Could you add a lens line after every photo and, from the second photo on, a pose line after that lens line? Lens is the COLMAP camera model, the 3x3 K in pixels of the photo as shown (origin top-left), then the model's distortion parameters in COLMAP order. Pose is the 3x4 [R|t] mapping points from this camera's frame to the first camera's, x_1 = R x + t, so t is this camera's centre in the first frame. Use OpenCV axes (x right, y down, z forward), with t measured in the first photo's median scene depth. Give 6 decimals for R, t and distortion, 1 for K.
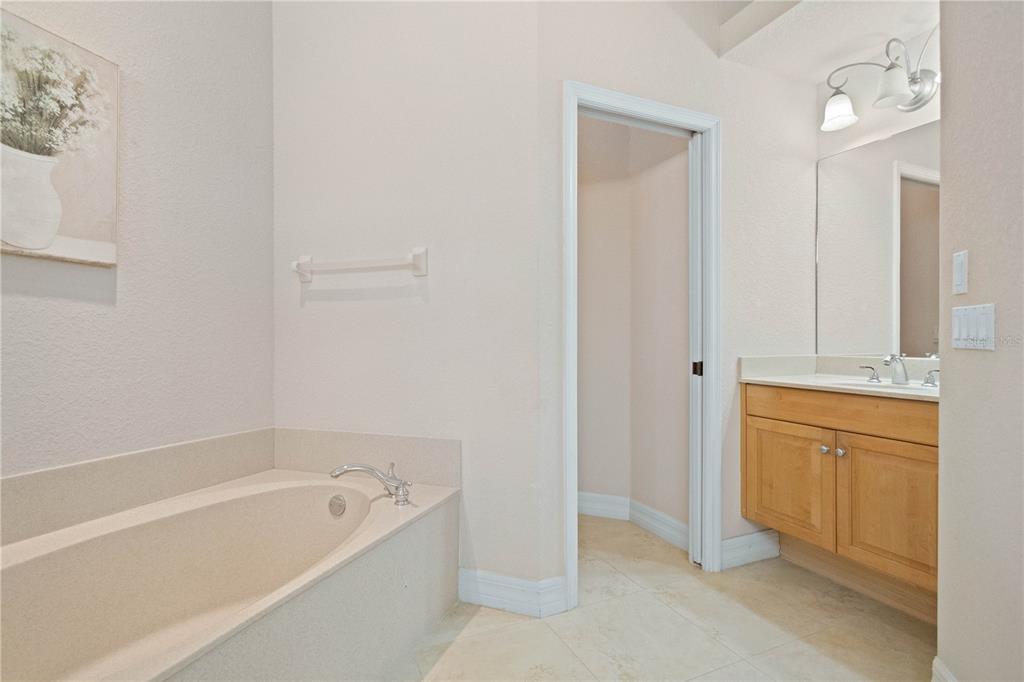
lens RADIAL K [[473.3, 0, 512.0], [0, 473.3, 341.0], [0, 0, 1]] dist [0.010944, -0.000484]
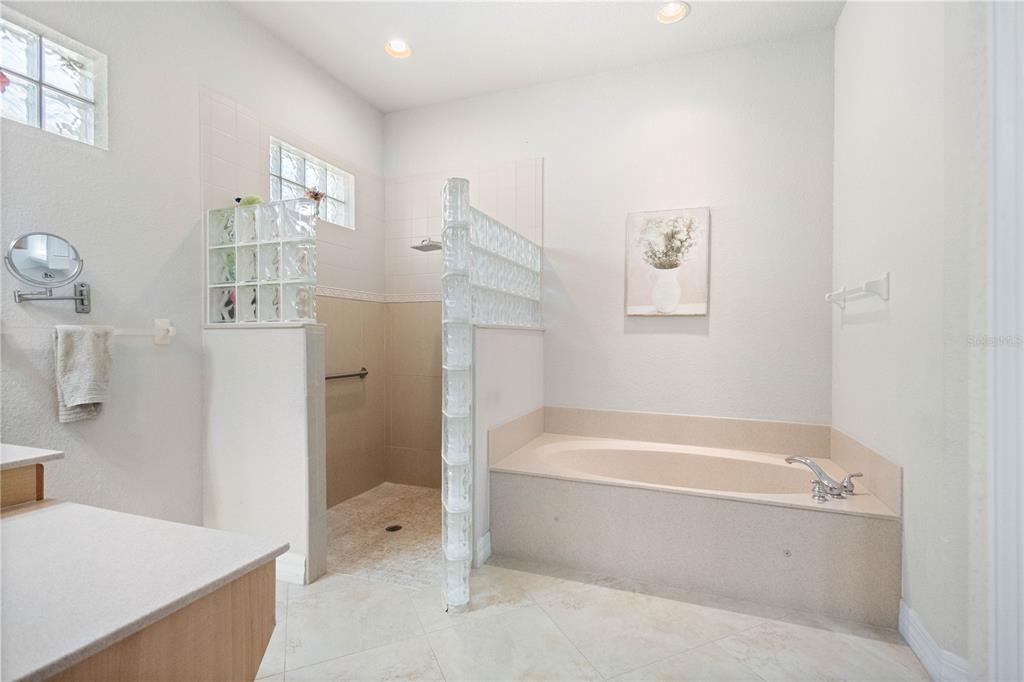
lens RADIAL K [[473.3, 0, 512.0], [0, 473.3, 341.0], [0, 0, 1]] dist [0.010944, -0.000484]
pose [[0.012681, 0.007802, -0.999889, 1.088260], [-0.008338, 0.999936, 0.007696, -0.066823], [0.999885, 0.008240, 0.012745, 0.235946]]
